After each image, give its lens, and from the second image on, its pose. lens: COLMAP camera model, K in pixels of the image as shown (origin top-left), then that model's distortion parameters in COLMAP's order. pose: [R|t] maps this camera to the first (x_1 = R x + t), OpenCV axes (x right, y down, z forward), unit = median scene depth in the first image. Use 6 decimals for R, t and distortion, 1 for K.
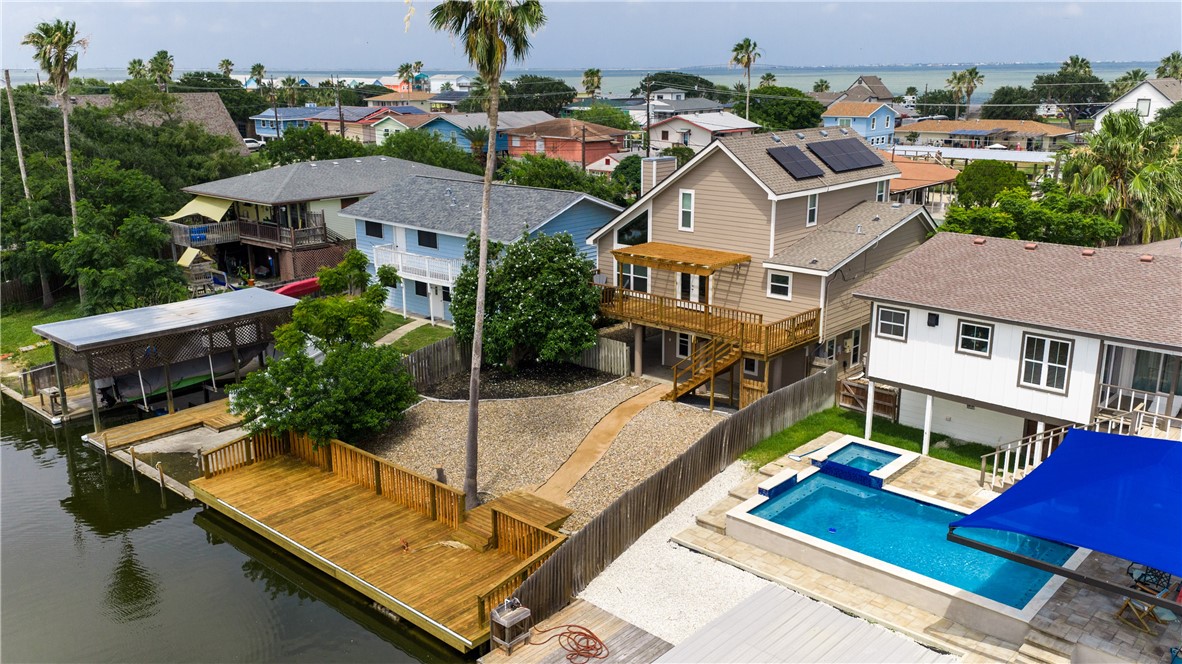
lens RADIAL K [[973.1, 0, 591.6], [0, 973.1, 333.2], [0, 0, 1]] dist [0.062205, -0.038302]
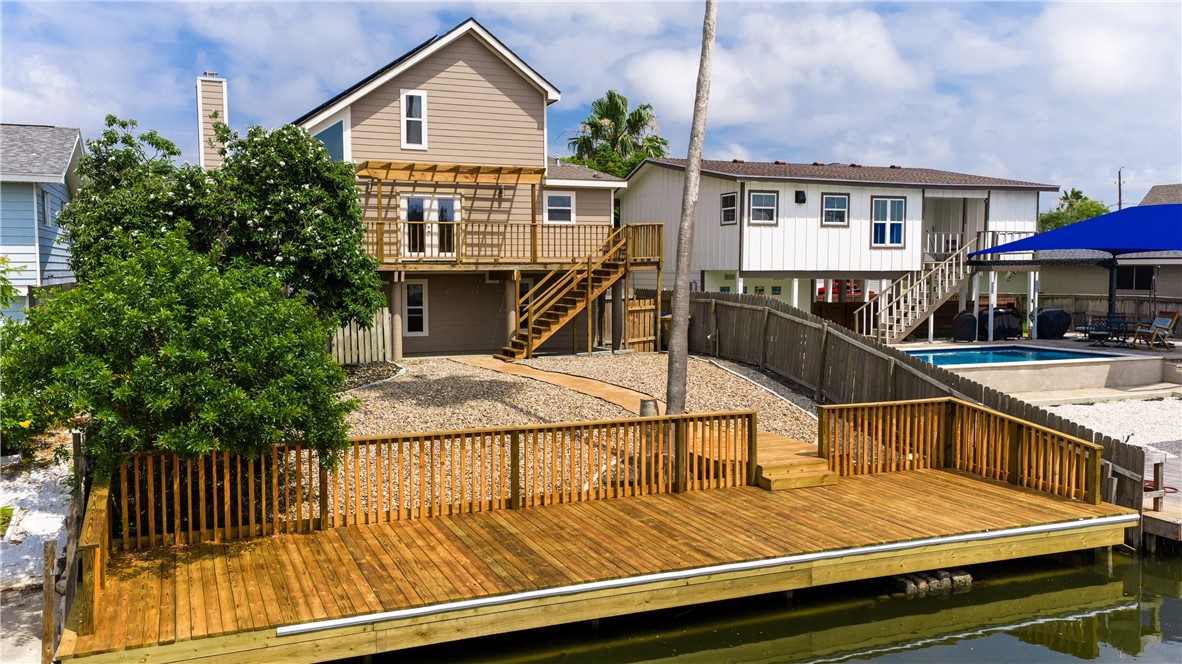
lens RADIAL K [[973.1, 0, 588.3], [0, 973.1, 328.0], [0, 0, 1]] dist [0.062205, -0.038302]
pose [[0.425509, -0.046344, 0.903767, -0.592559], [0.240714, 0.968506, -0.063668, 0.115929], [-0.872352, 0.244641, 0.423264, 0.731653]]
